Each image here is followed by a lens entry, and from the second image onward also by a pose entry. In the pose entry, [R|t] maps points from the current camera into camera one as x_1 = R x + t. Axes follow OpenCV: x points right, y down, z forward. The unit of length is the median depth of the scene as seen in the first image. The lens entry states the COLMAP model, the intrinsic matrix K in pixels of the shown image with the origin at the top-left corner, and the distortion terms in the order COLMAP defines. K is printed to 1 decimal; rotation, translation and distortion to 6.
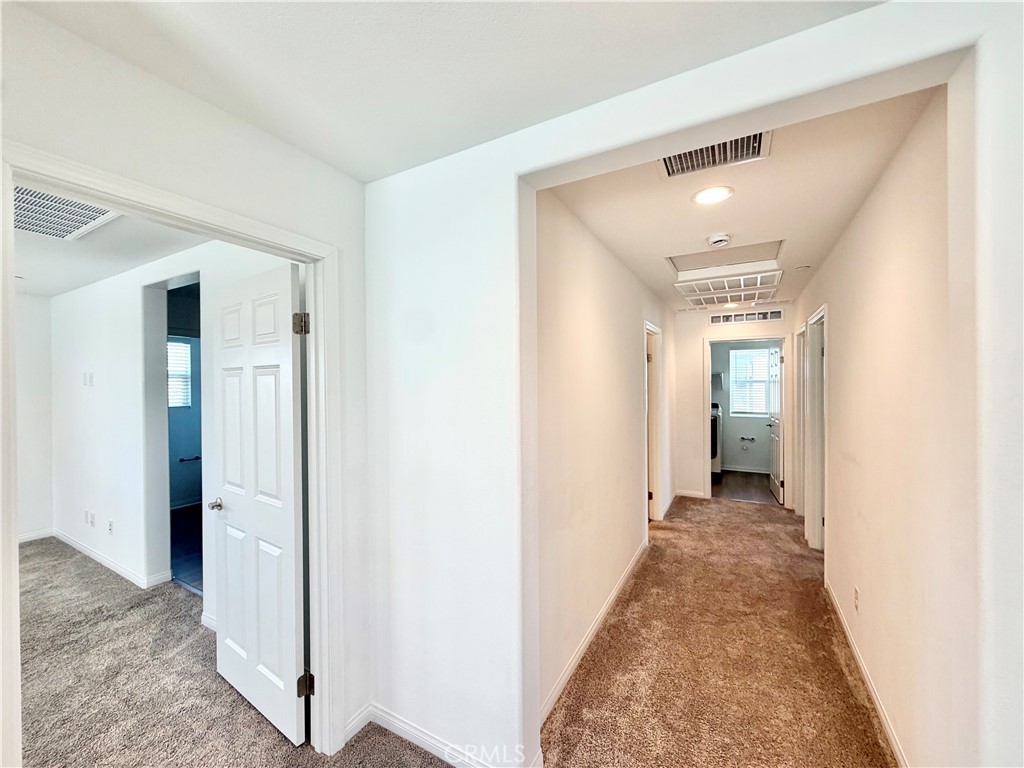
lens RADIAL K [[408.5, 0, 505.4], [0, 408.5, 387.7], [0, 0, 1]] dist [0.000418, 0.000292]
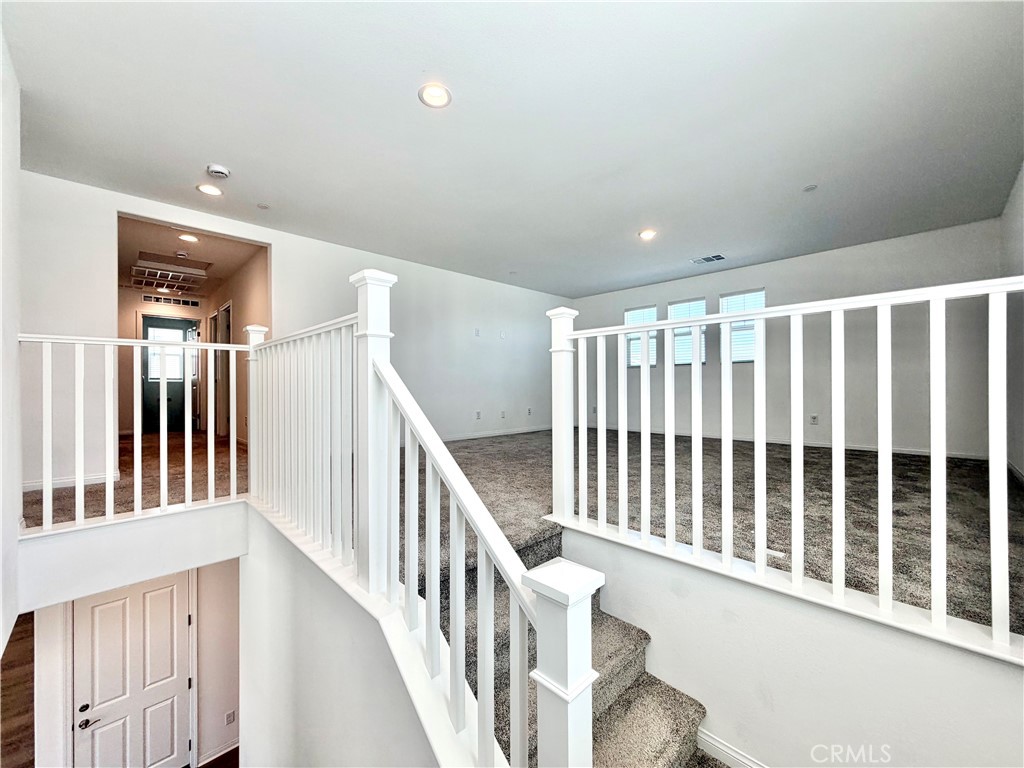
lens RADIAL K [[408.5, 0, 512.2], [0, 408.5, 387.0], [0, 0, 1]] dist [0.000418, 0.000292]
pose [[0.268367, 0.007298, 0.963289, -0.484239], [0.011557, 0.999875, -0.010795, 0.162076], [-0.963247, 0.014030, 0.268249, -0.538679]]
